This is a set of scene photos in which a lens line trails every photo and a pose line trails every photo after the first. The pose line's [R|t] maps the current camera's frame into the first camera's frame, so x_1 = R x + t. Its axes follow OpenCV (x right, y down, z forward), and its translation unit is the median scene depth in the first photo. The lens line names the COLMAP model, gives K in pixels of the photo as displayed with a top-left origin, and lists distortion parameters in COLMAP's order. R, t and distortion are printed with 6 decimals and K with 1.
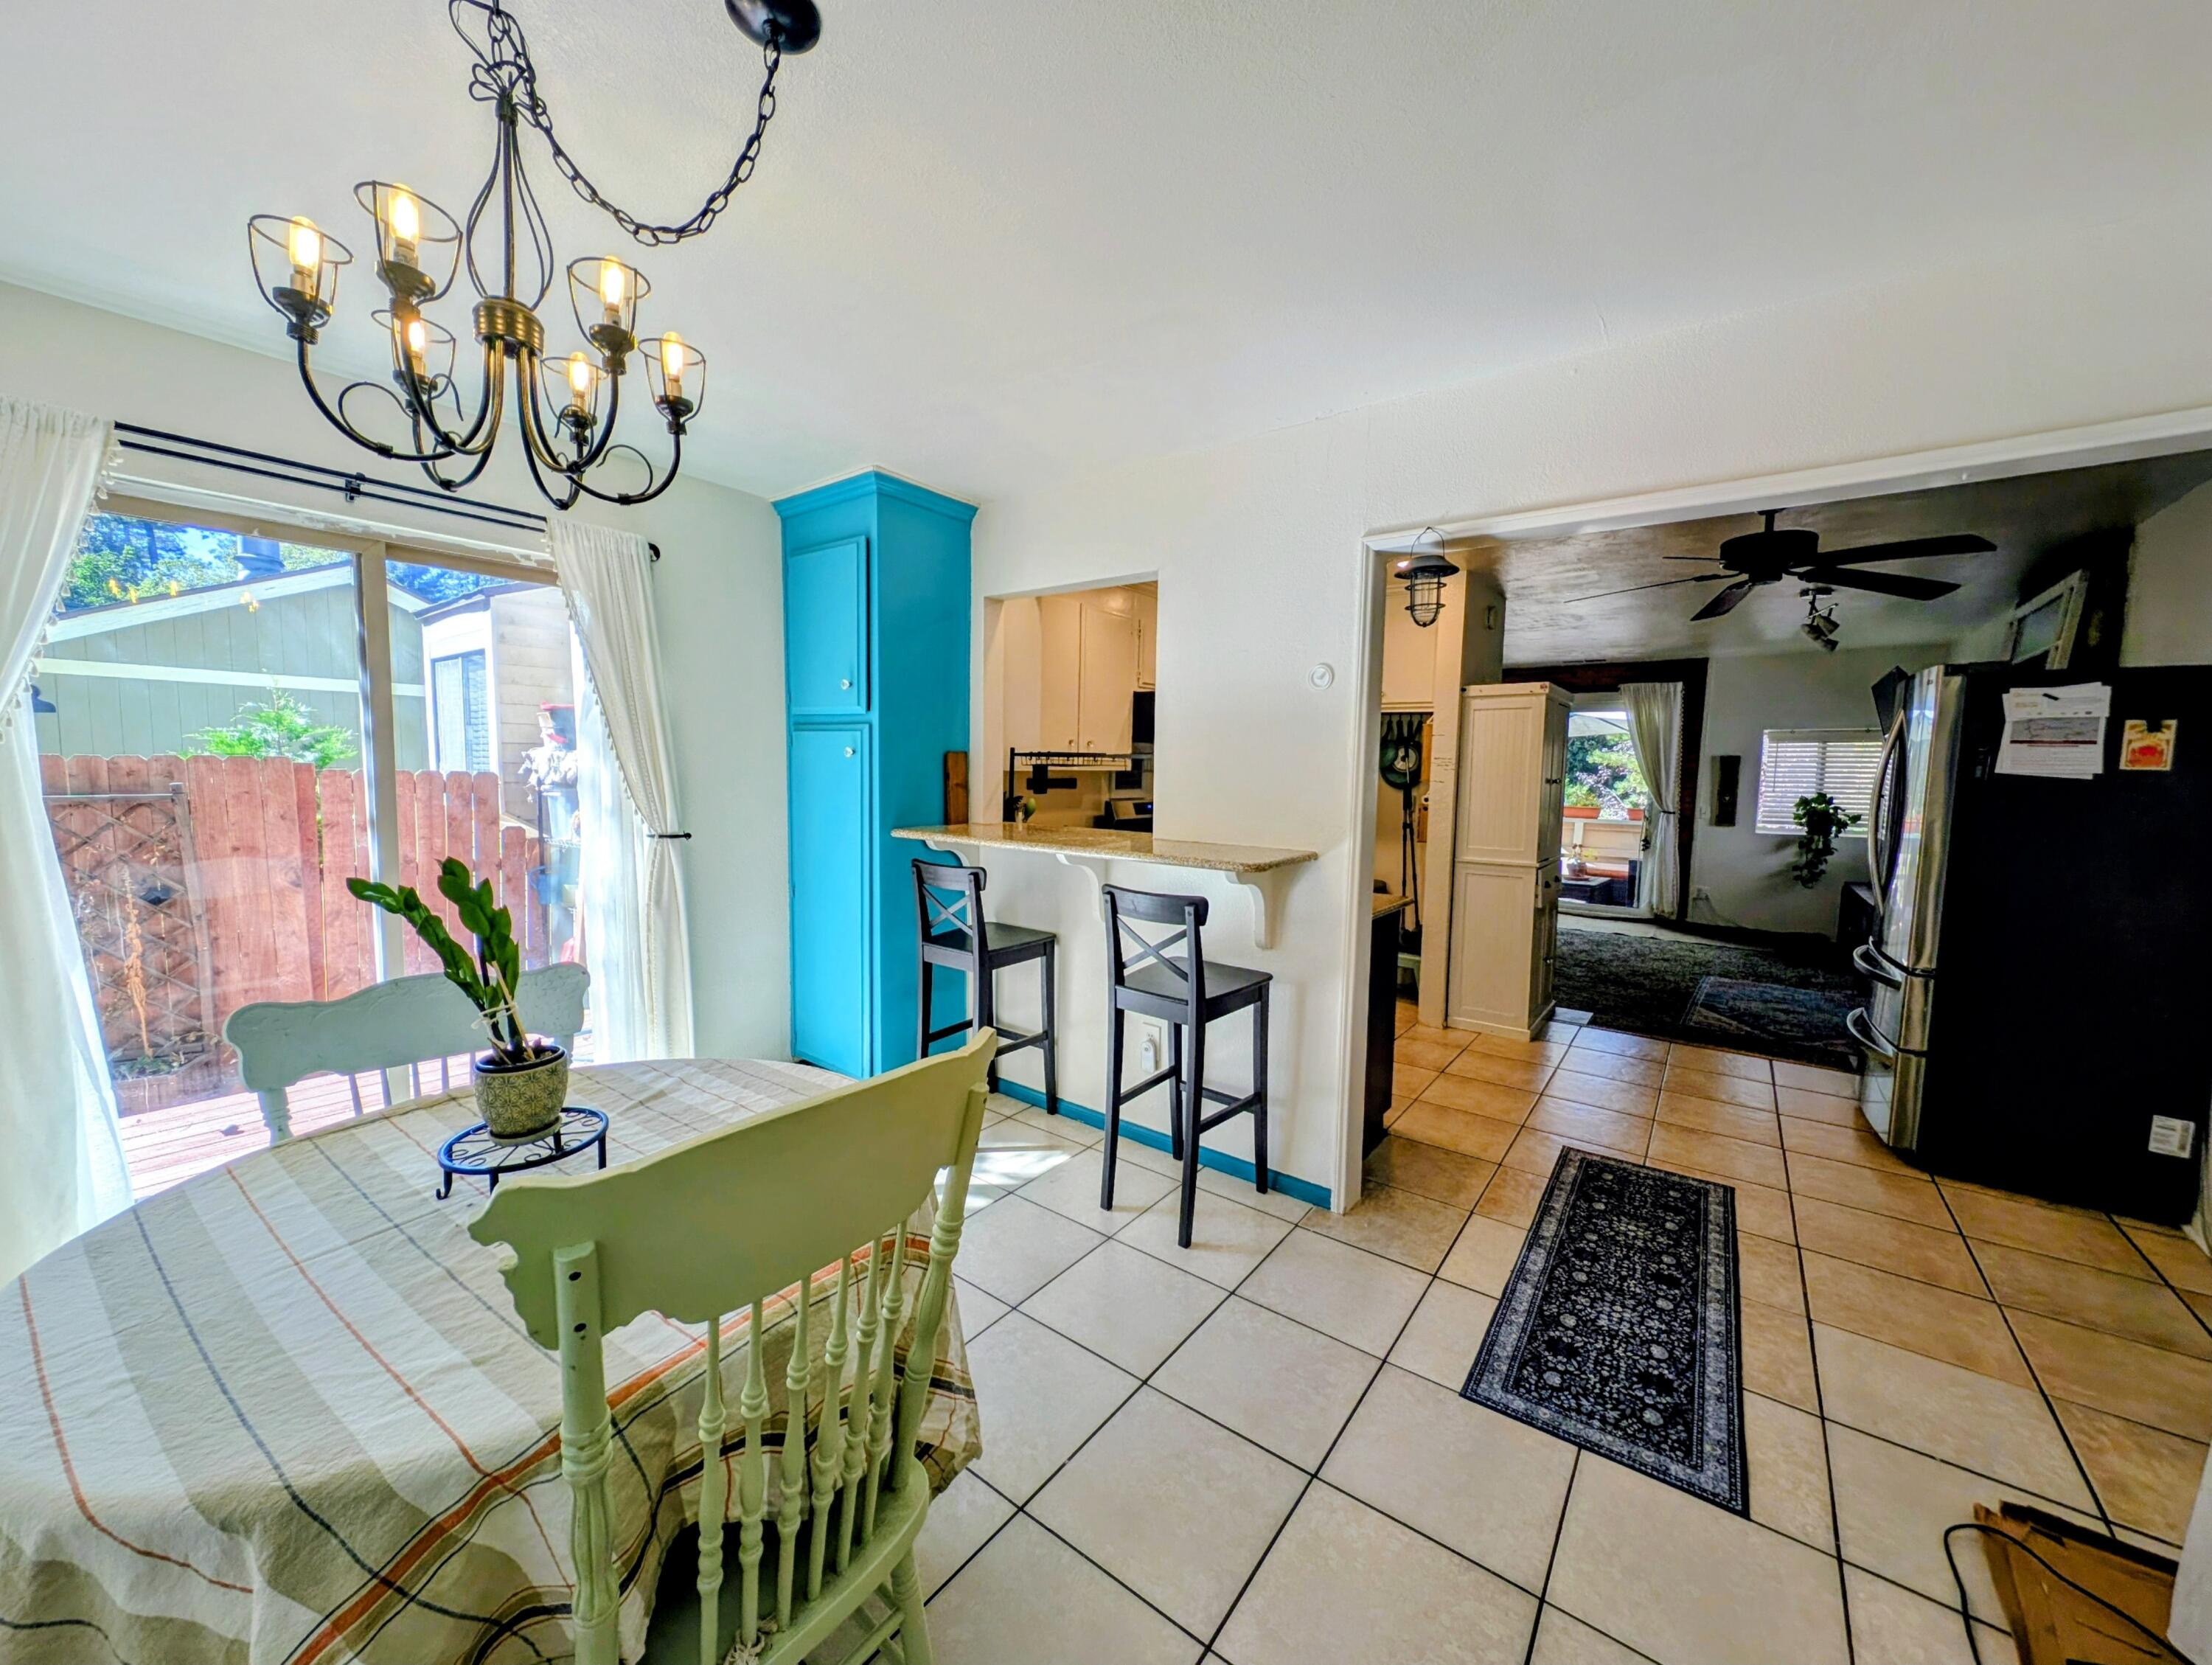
lens RADIAL K [[840.7, 0, 1112.2], [0, 840.7, 837.8], [0, 0, 1]] dist [0.001505, -0.006683]
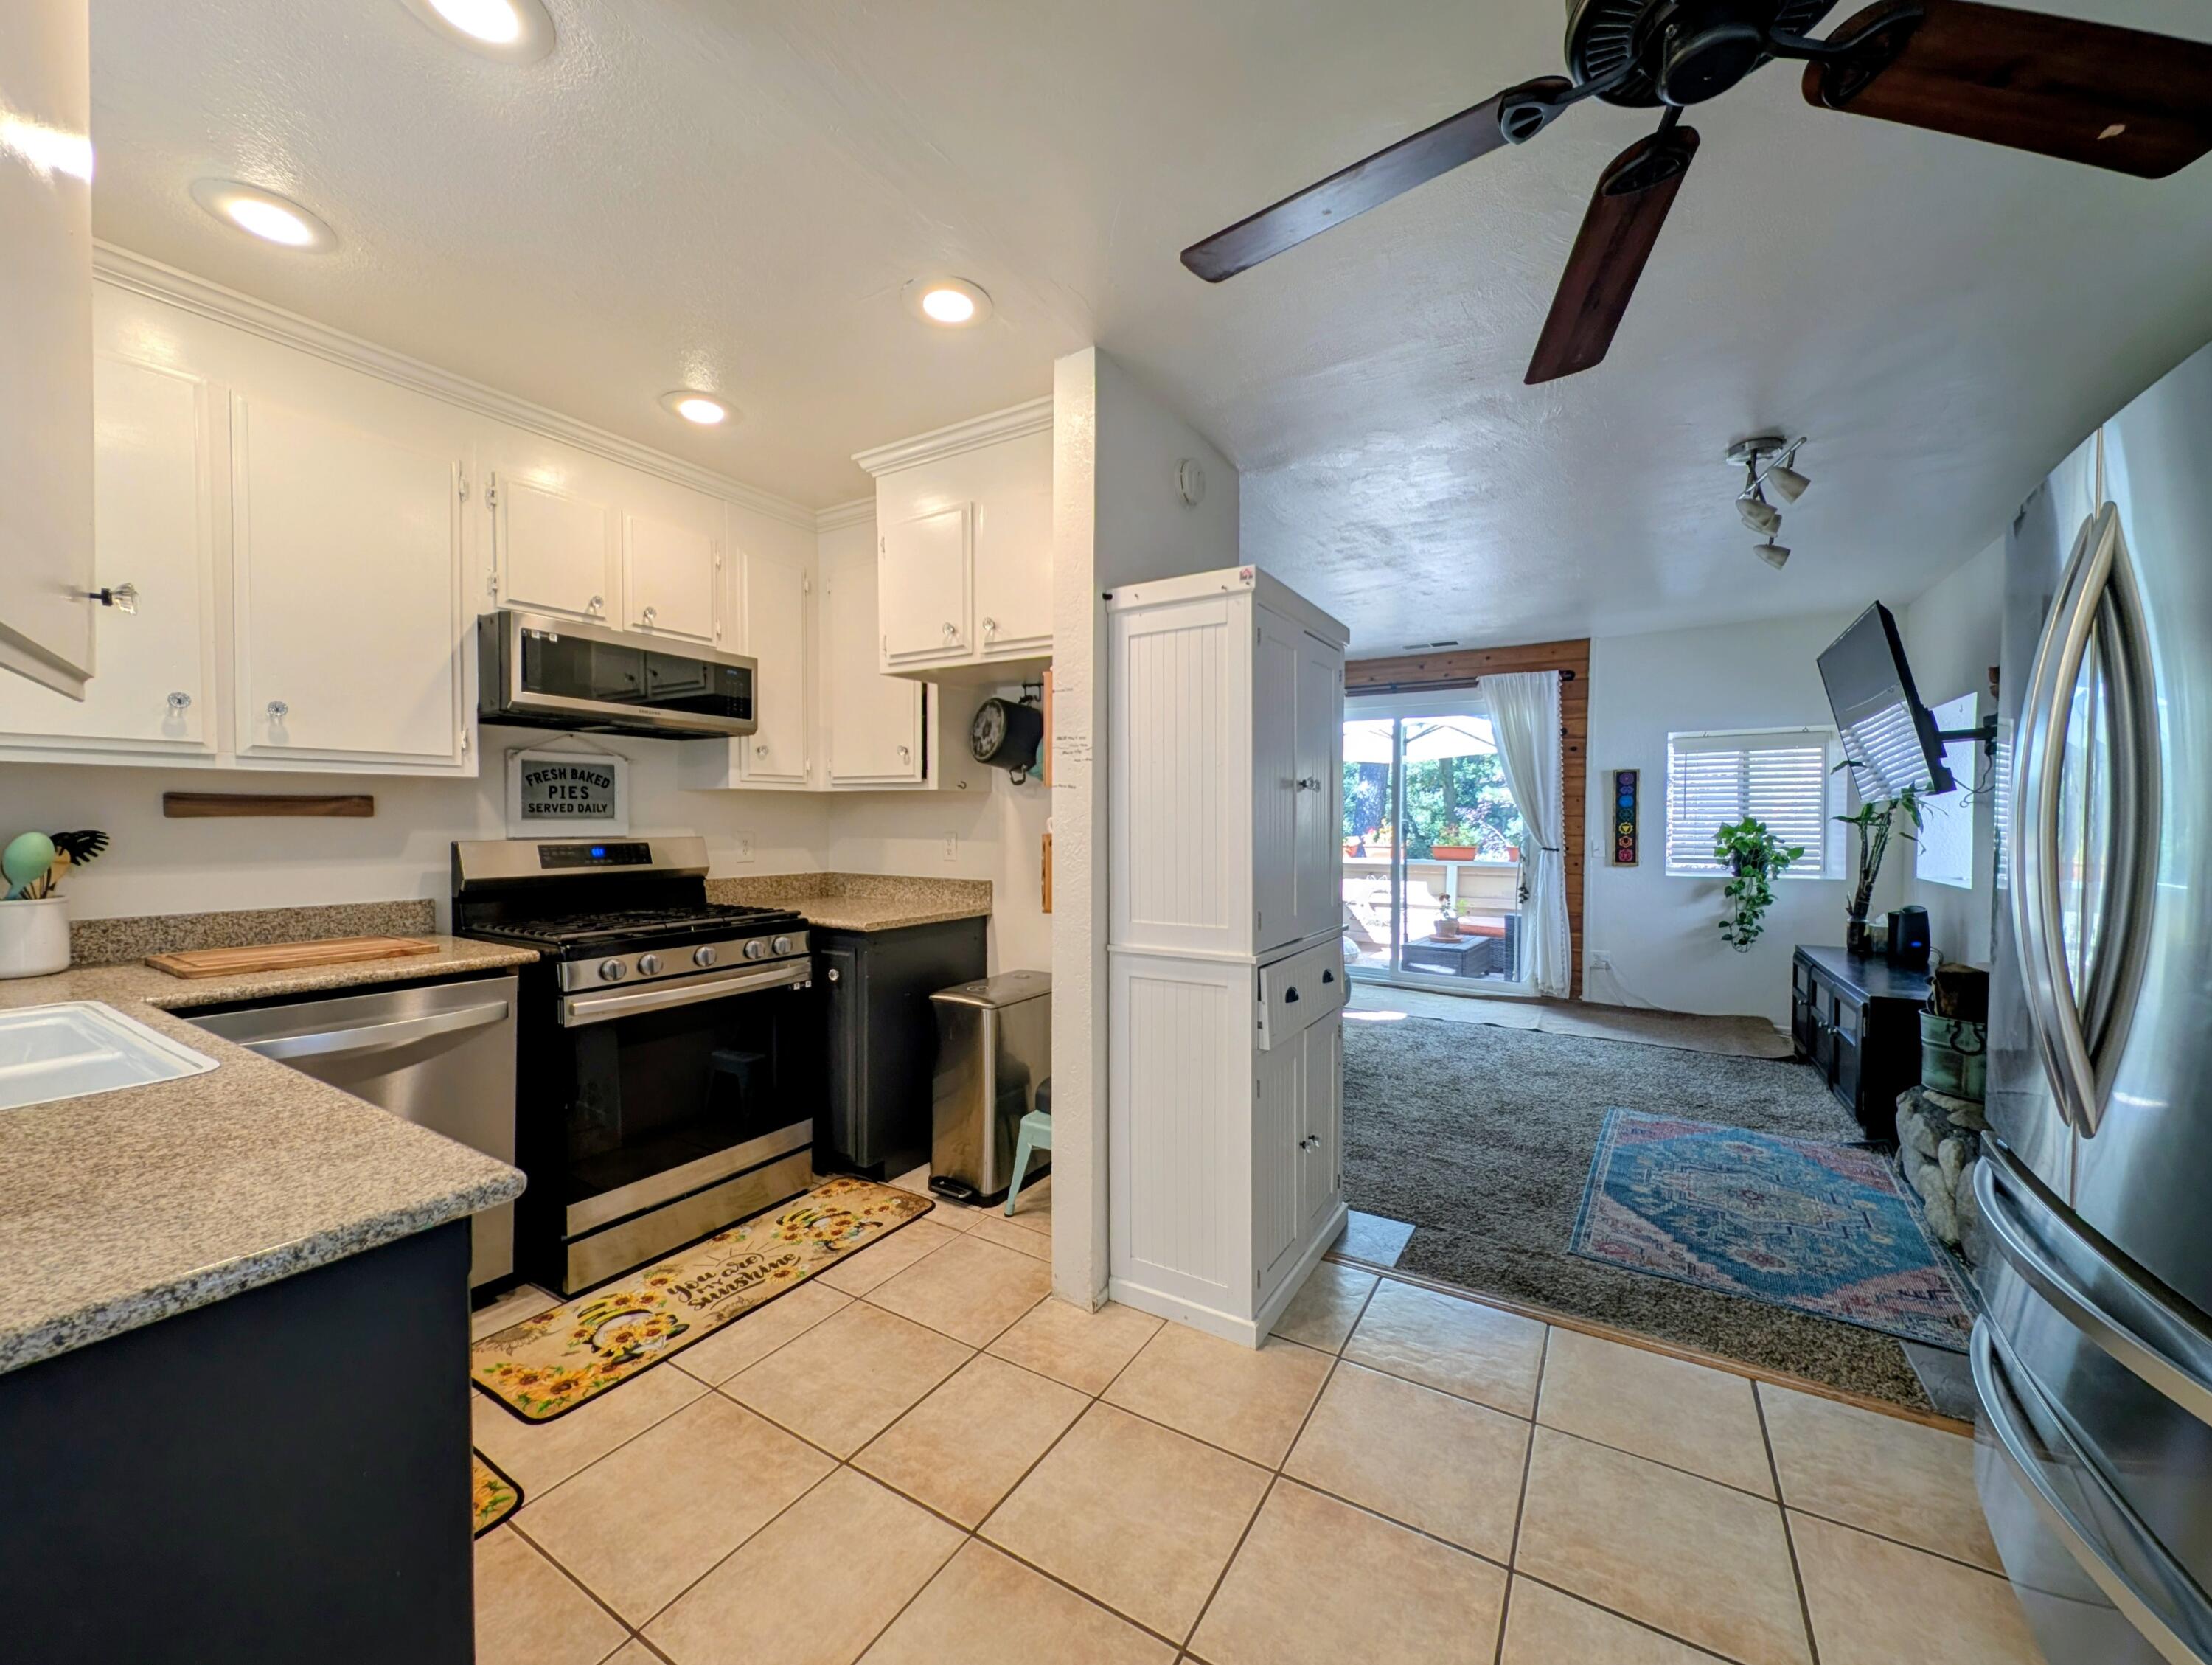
lens RADIAL K [[840.7, 0, 1112.2], [0, 840.7, 837.8], [0, 0, 1]] dist [0.001505, -0.006683]
pose [[0.996001, -0.017701, 0.087567, 0.232450], [0.023130, 0.997847, -0.061371, -0.004905], [-0.086292, 0.063151, 0.994266, 0.324830]]
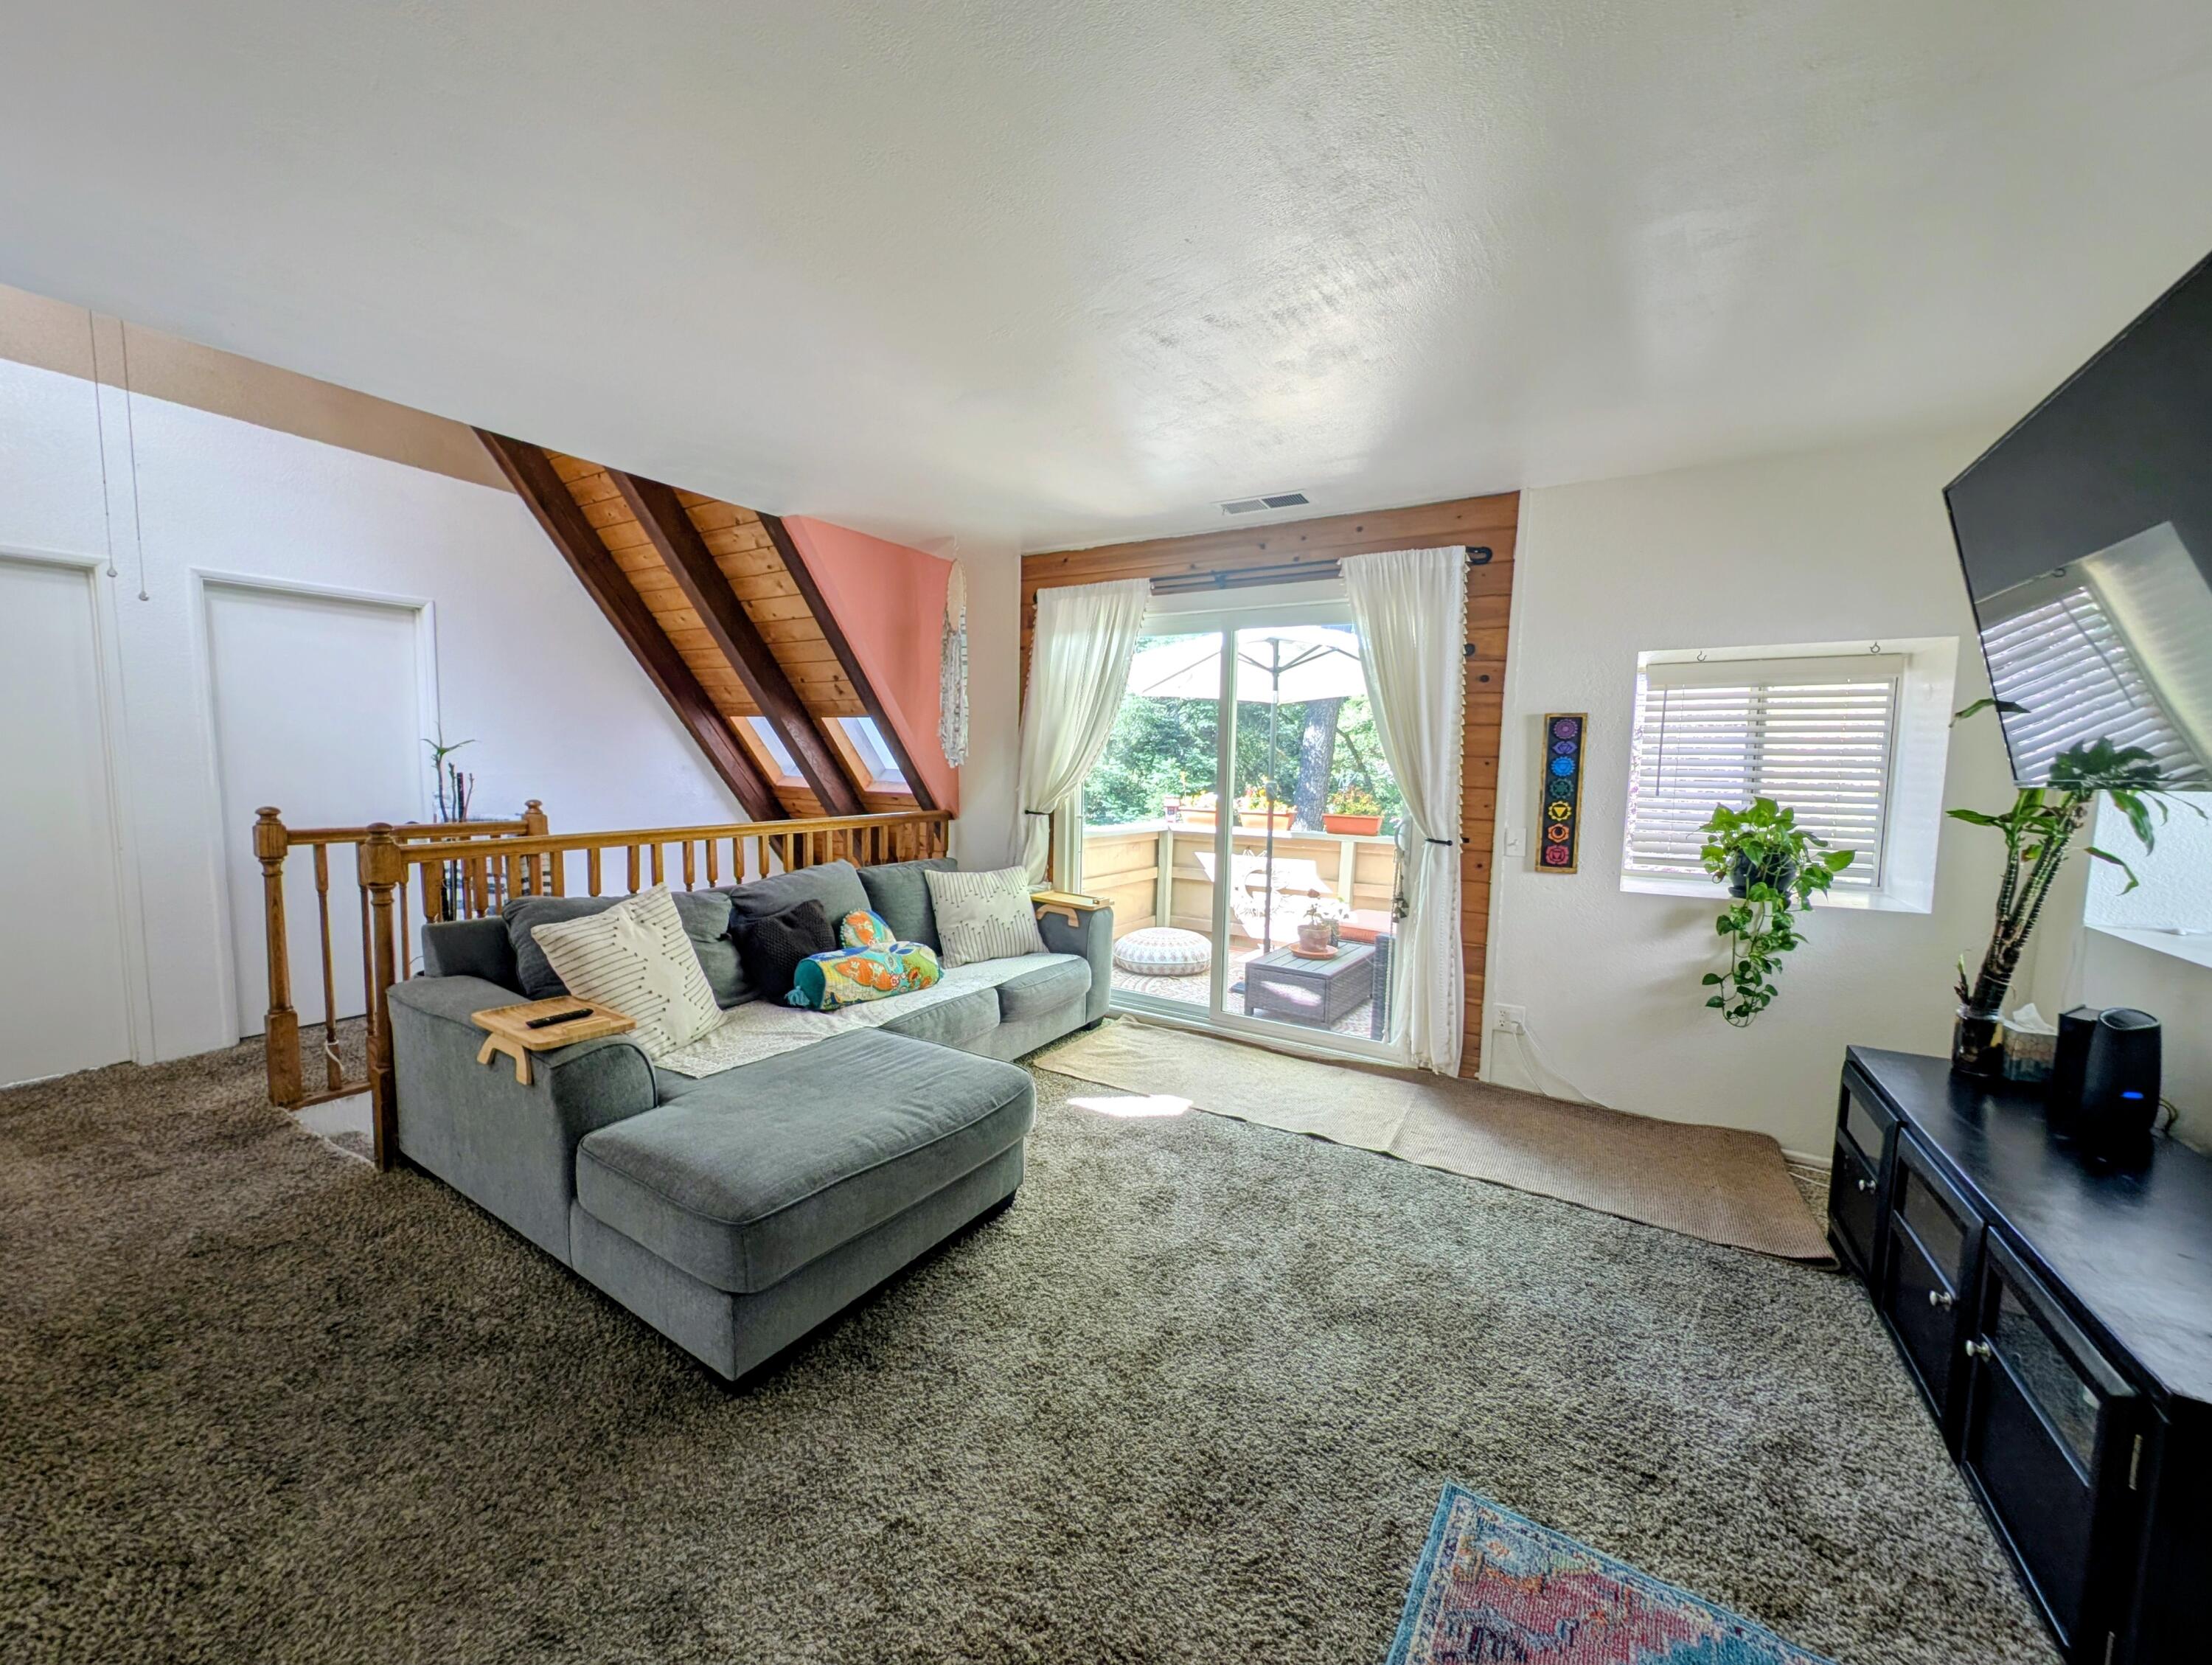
lens RADIAL K [[816.6, 0, 1118.2], [0, 816.6, 837.2], [0, 0, 1]] dist [0.000191, -0.002034]
pose [[0.994630, -0.012058, 0.102786, 0.466870], [0.010703, 0.999849, 0.013725, -0.042532], [-0.102936, -0.012551, 0.994609, 0.609609]]
